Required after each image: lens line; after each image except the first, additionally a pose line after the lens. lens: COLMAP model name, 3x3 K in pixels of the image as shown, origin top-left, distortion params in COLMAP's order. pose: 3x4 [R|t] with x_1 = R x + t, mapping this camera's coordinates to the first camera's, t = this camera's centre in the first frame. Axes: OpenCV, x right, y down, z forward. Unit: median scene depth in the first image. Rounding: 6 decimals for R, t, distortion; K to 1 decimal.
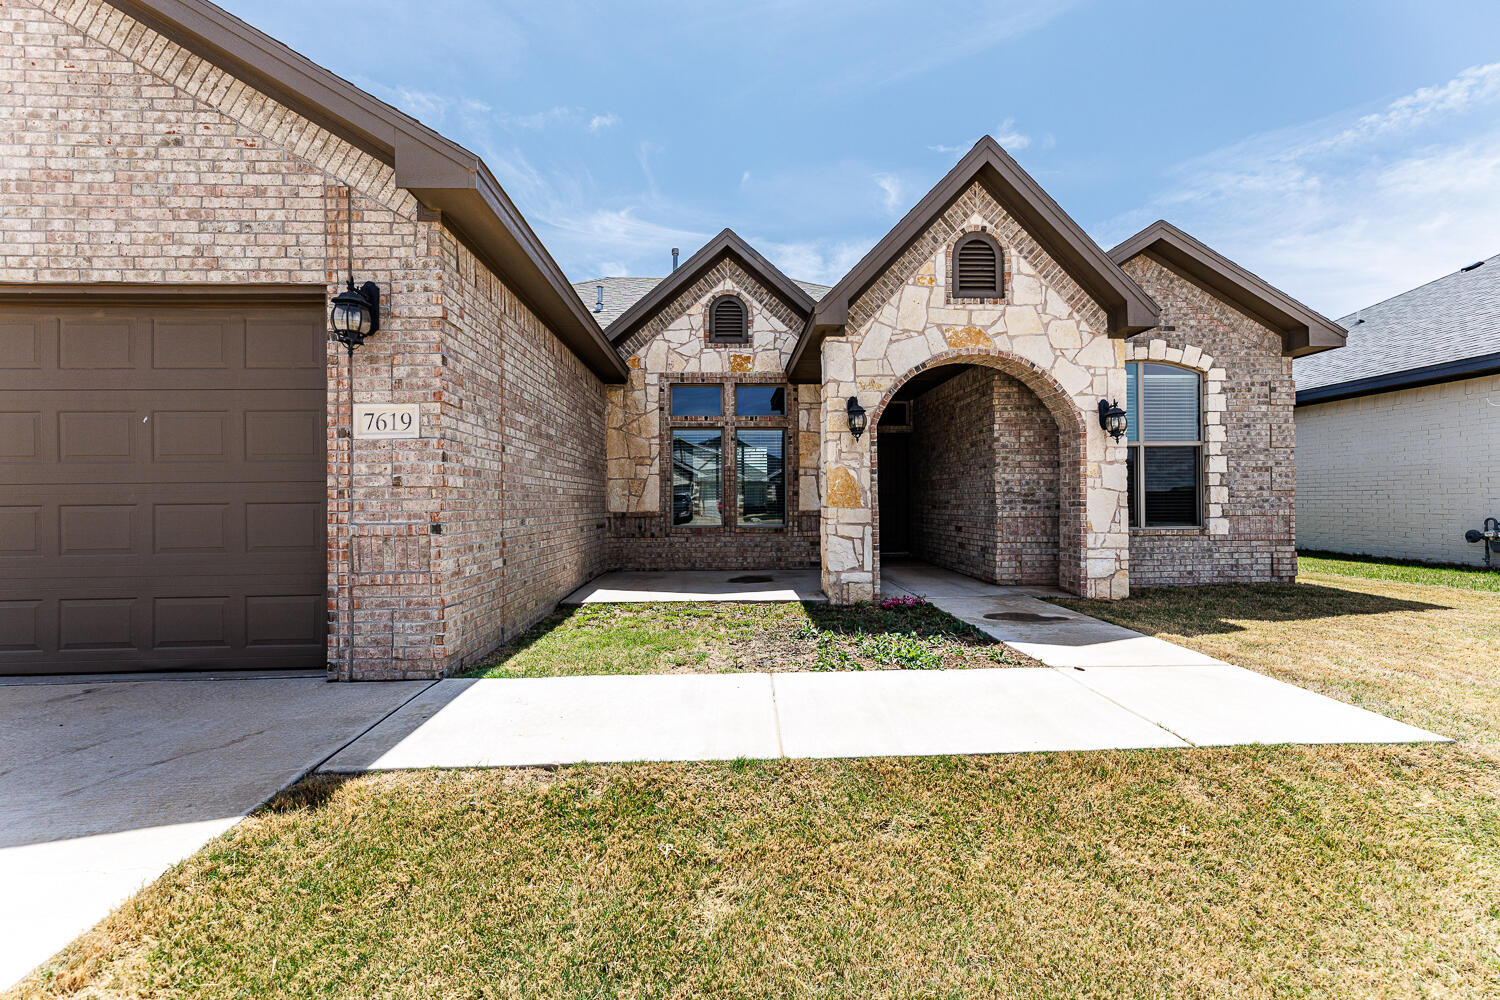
lens RADIAL K [[610.3, 0, 747.9], [0, 610.3, 490.5], [0, 0, 1]] dist [-0.001494, 0.000424]
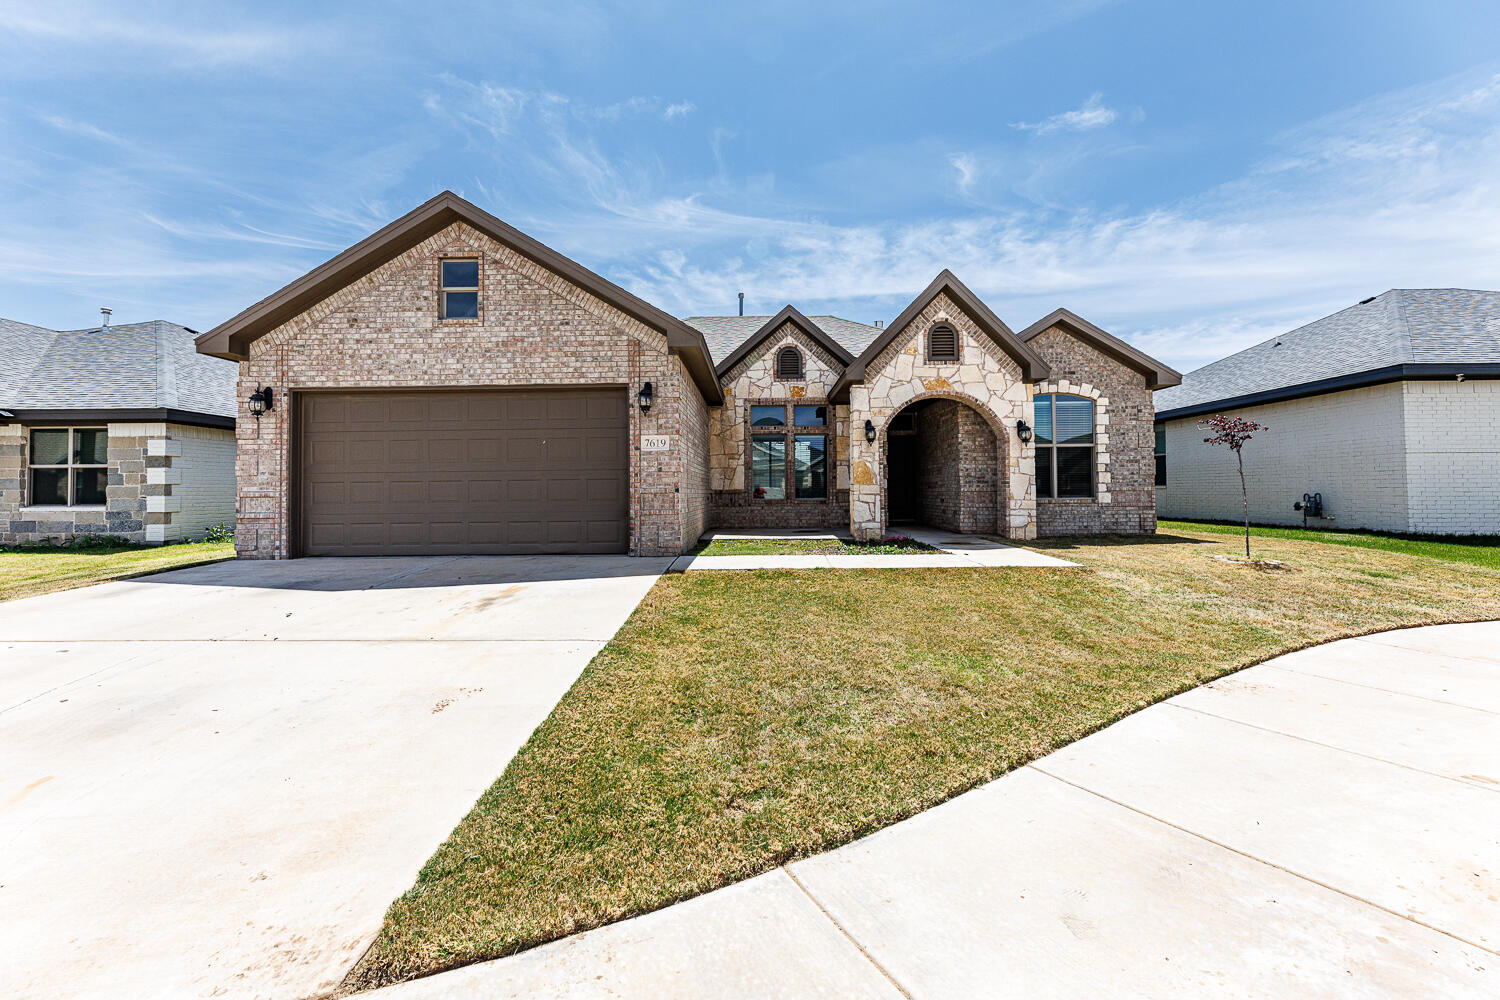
lens RADIAL K [[610.3, 0, 745.2], [0, 610.3, 474.3], [0, 0, 1]] dist [-0.001494, 0.000424]
pose [[0.998024, -0.000840, -0.062823, -0.064422], [0.000330, 0.999967, -0.008133, 0.012497], [0.062827, 0.008096, 0.997992, -0.715379]]
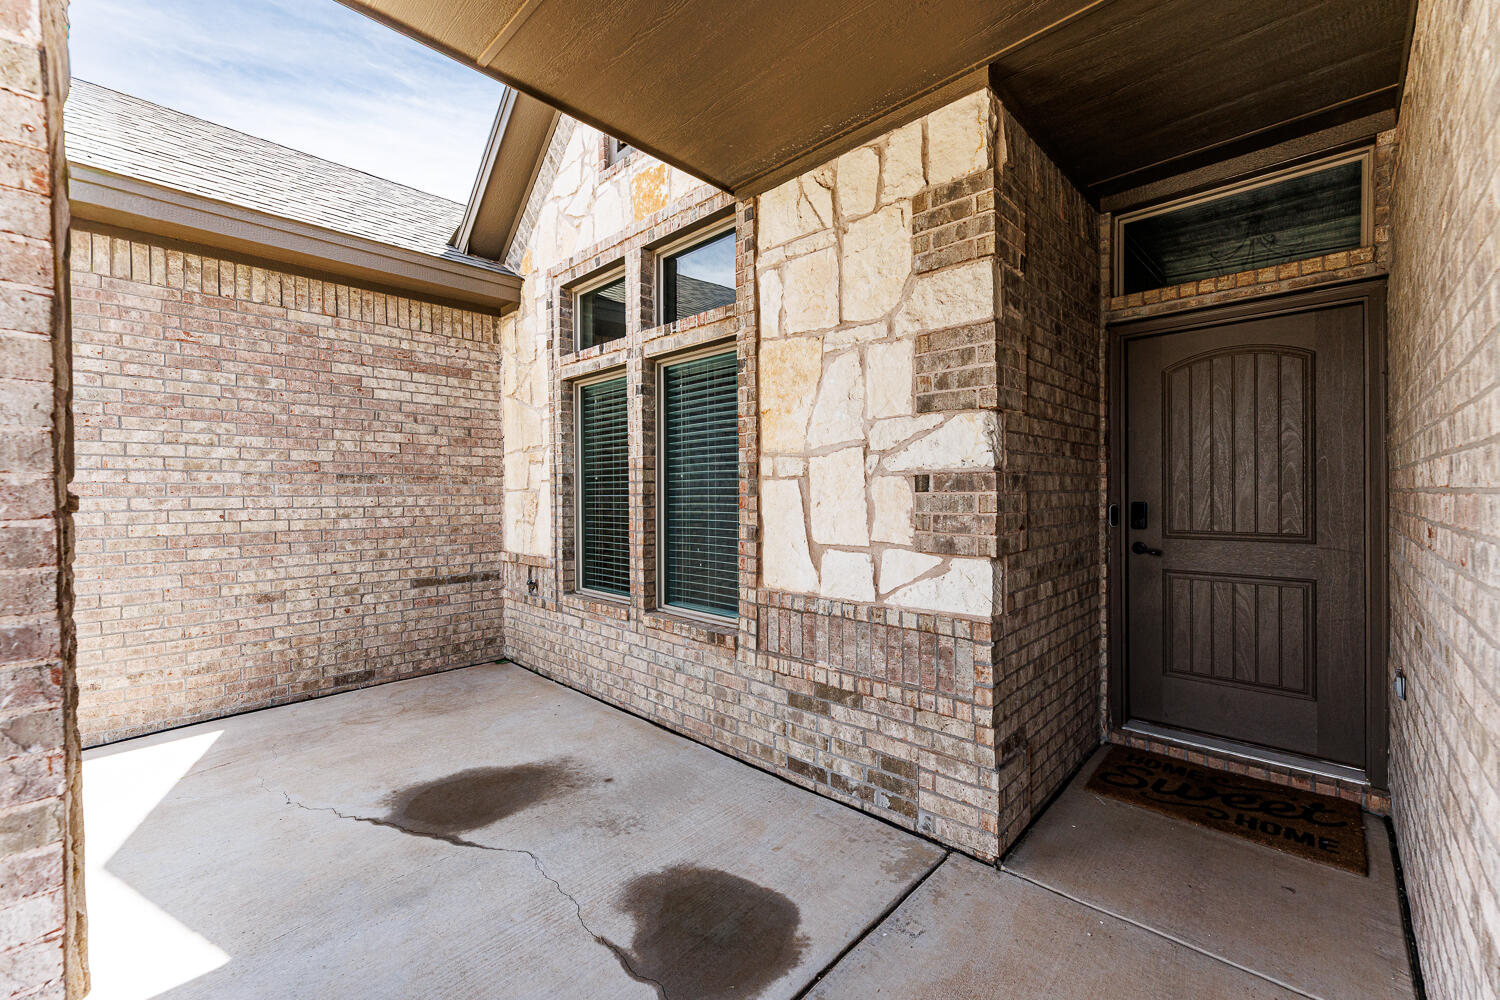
lens RADIAL K [[610.3, 0, 749.1], [0, 610.3, 502.9], [0, 0, 1]] dist [-0.001494, 0.000424]
pose [[0.678374, 0.011996, -0.734619, 0.437614], [-0.004349, 0.999915, 0.012312, -0.022051], [0.734704, -0.005157, 0.678368, 1.076361]]
